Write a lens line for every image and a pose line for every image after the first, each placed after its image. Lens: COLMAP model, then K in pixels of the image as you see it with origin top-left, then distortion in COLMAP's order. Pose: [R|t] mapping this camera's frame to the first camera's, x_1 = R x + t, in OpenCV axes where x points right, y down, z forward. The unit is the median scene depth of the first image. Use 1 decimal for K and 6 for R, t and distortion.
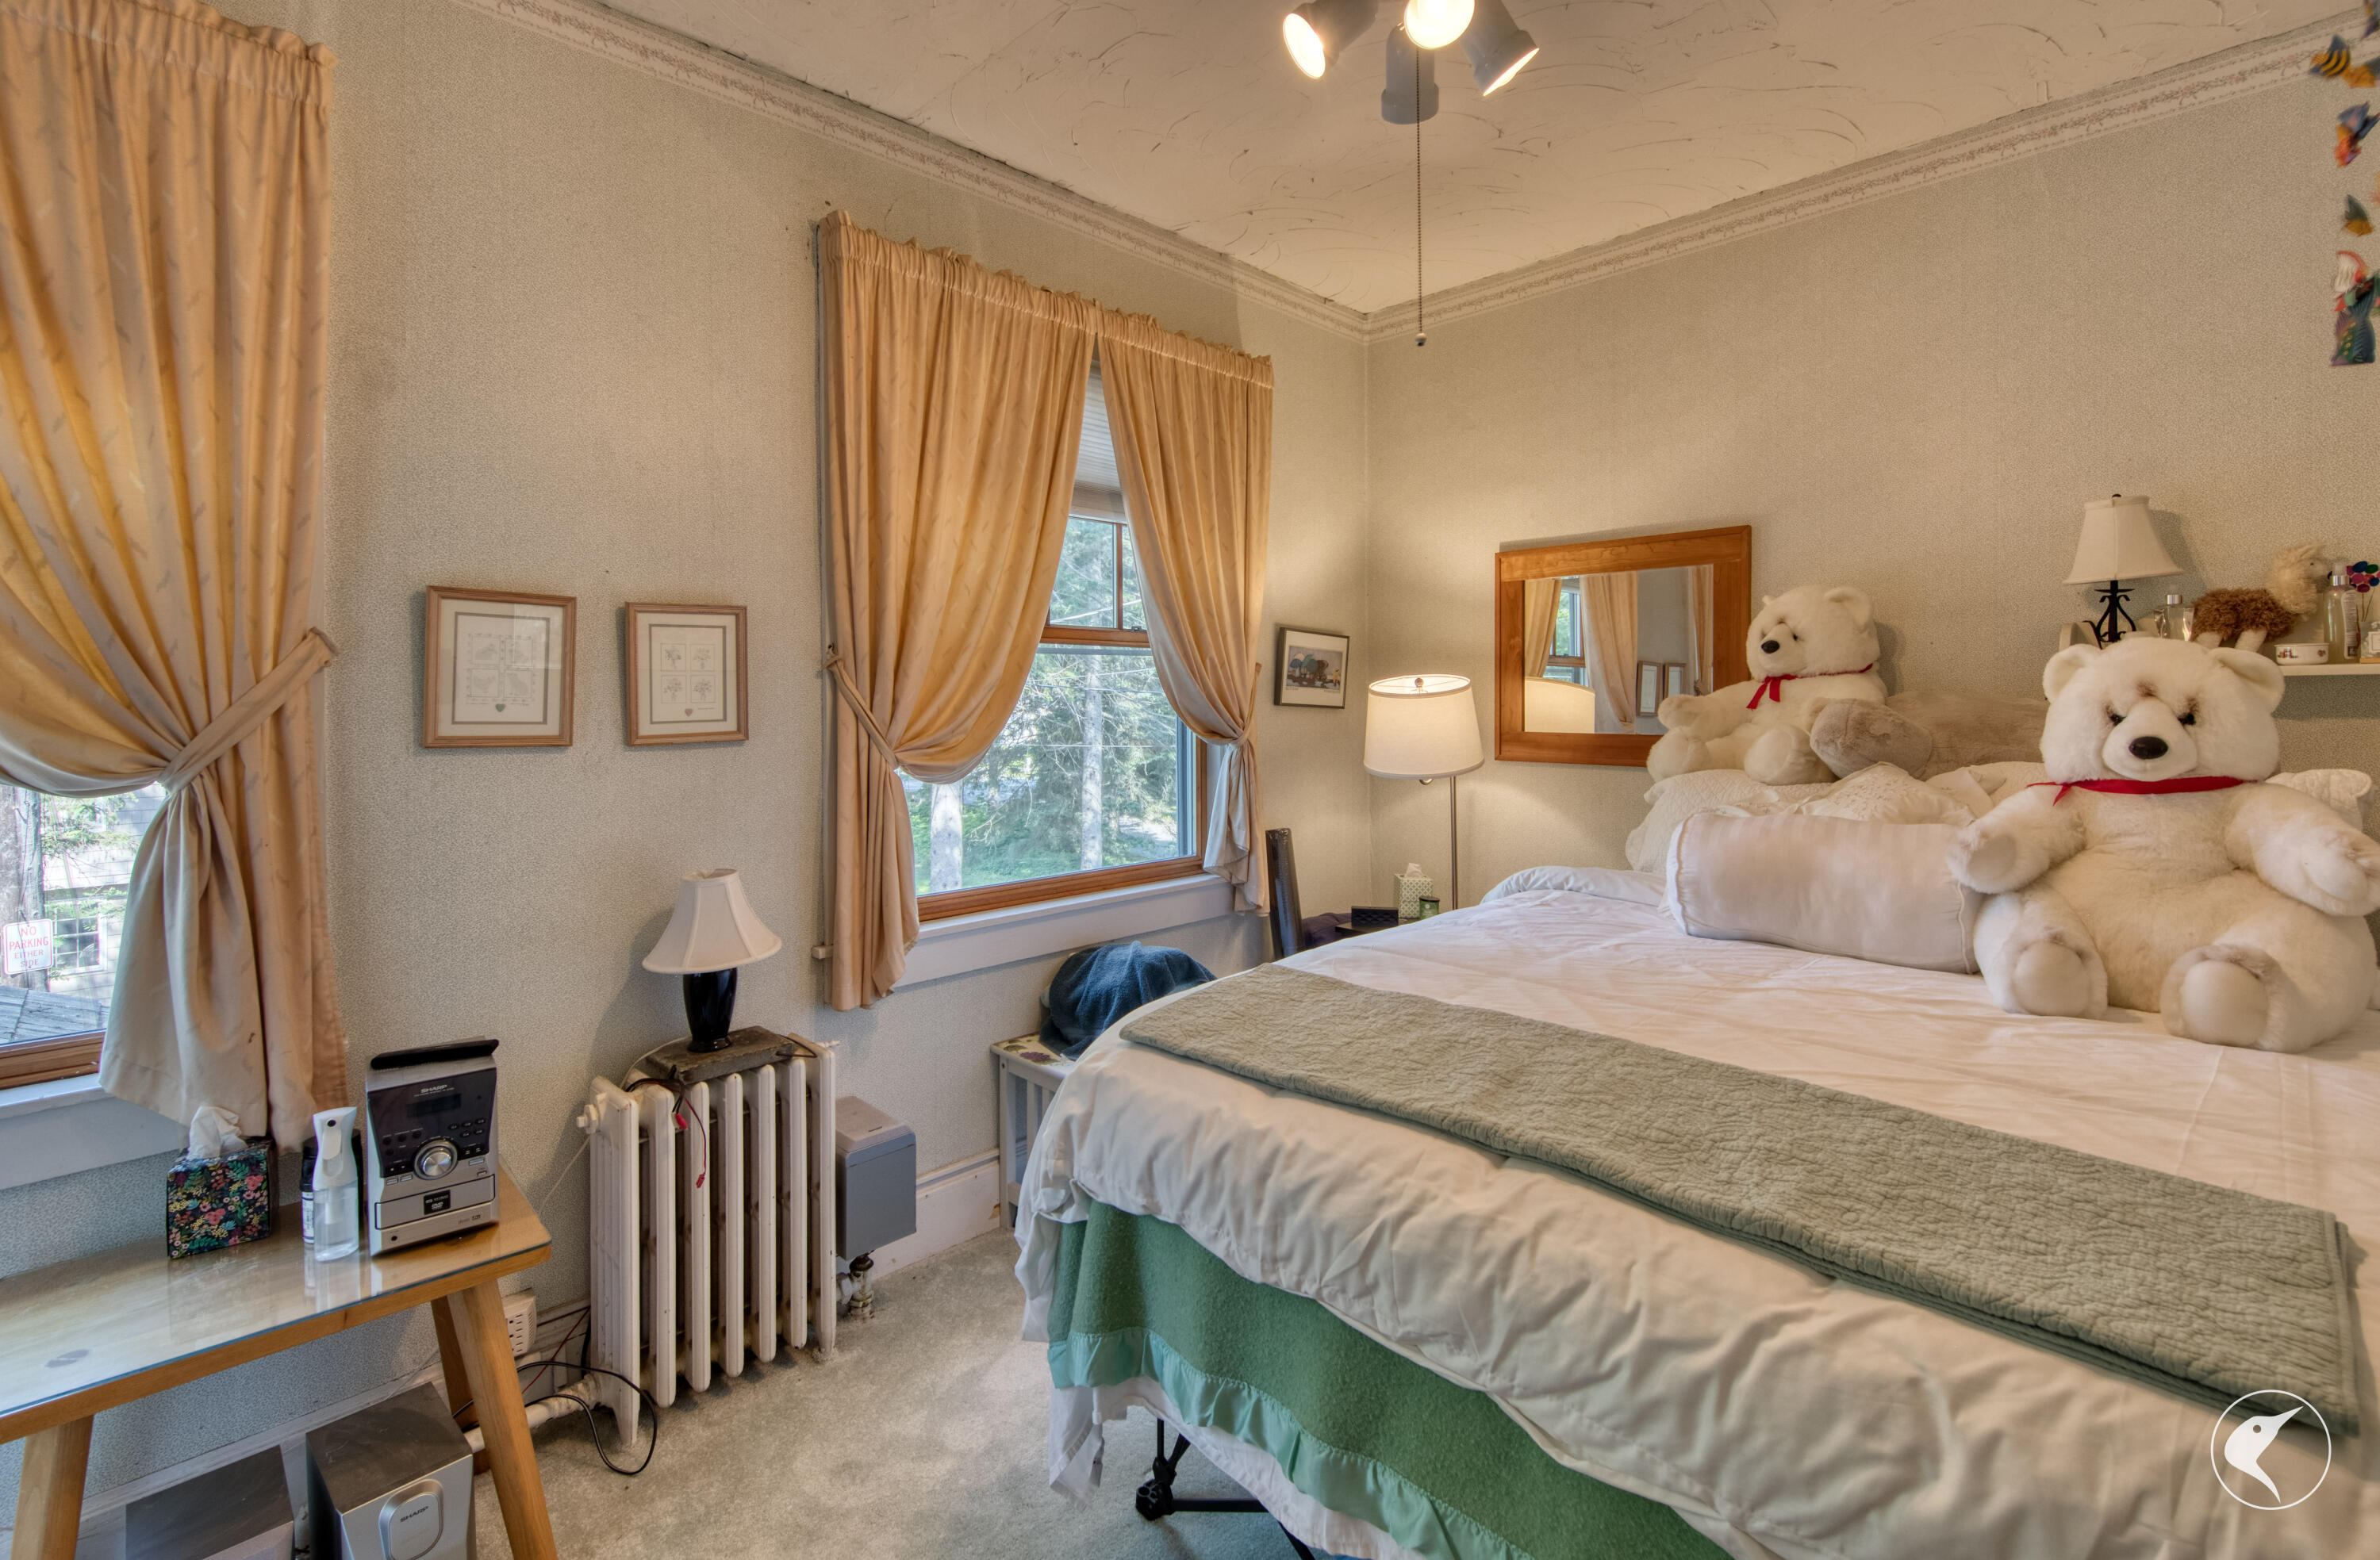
lens RADIAL K [[1067.8, 0, 1190.8], [0, 1067.8, 704.2], [0, 0, 1]] dist [0.010803, -0.007089]
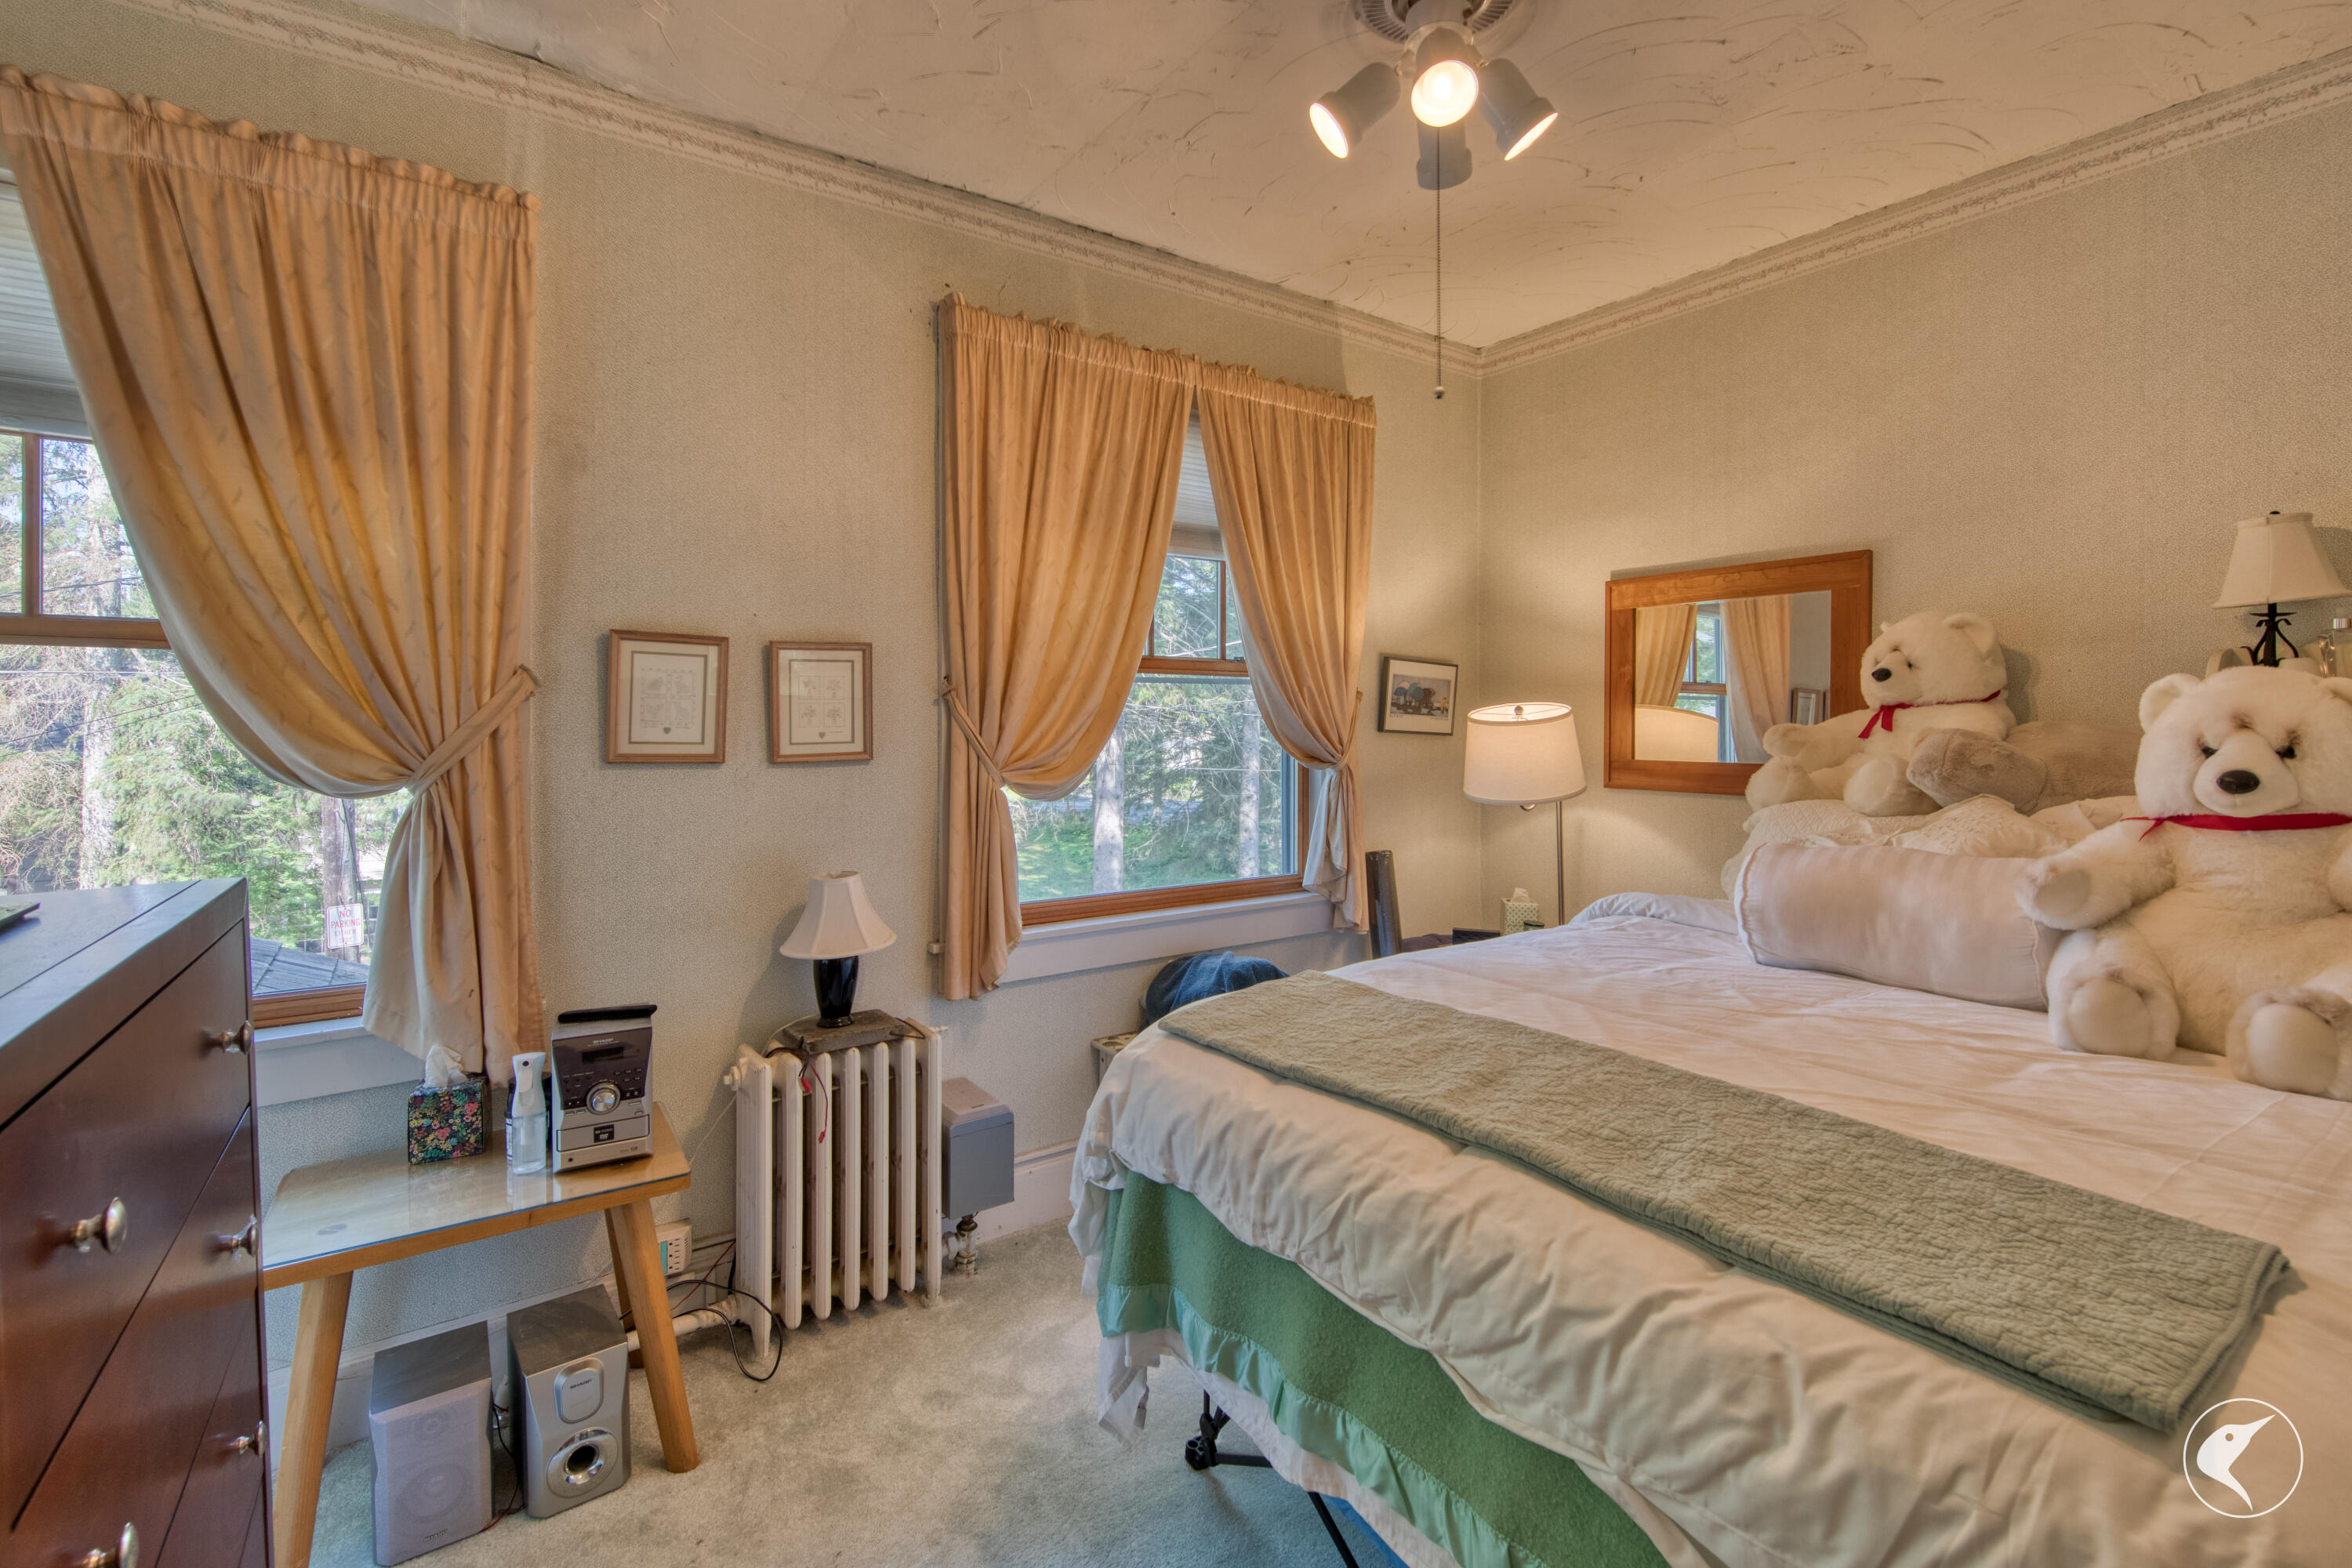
lens RADIAL K [[1033.1, 0, 1178.9], [0, 1033.1, 727.5], [0, 0, 1]] dist [0.008762, -0.005805]
pose [[0.988499, 0.005318, -0.151135, 0.095682], [-0.005627, 0.999983, -0.001616, -0.001230], [0.151124, 0.002447, 0.988512, -0.056188]]
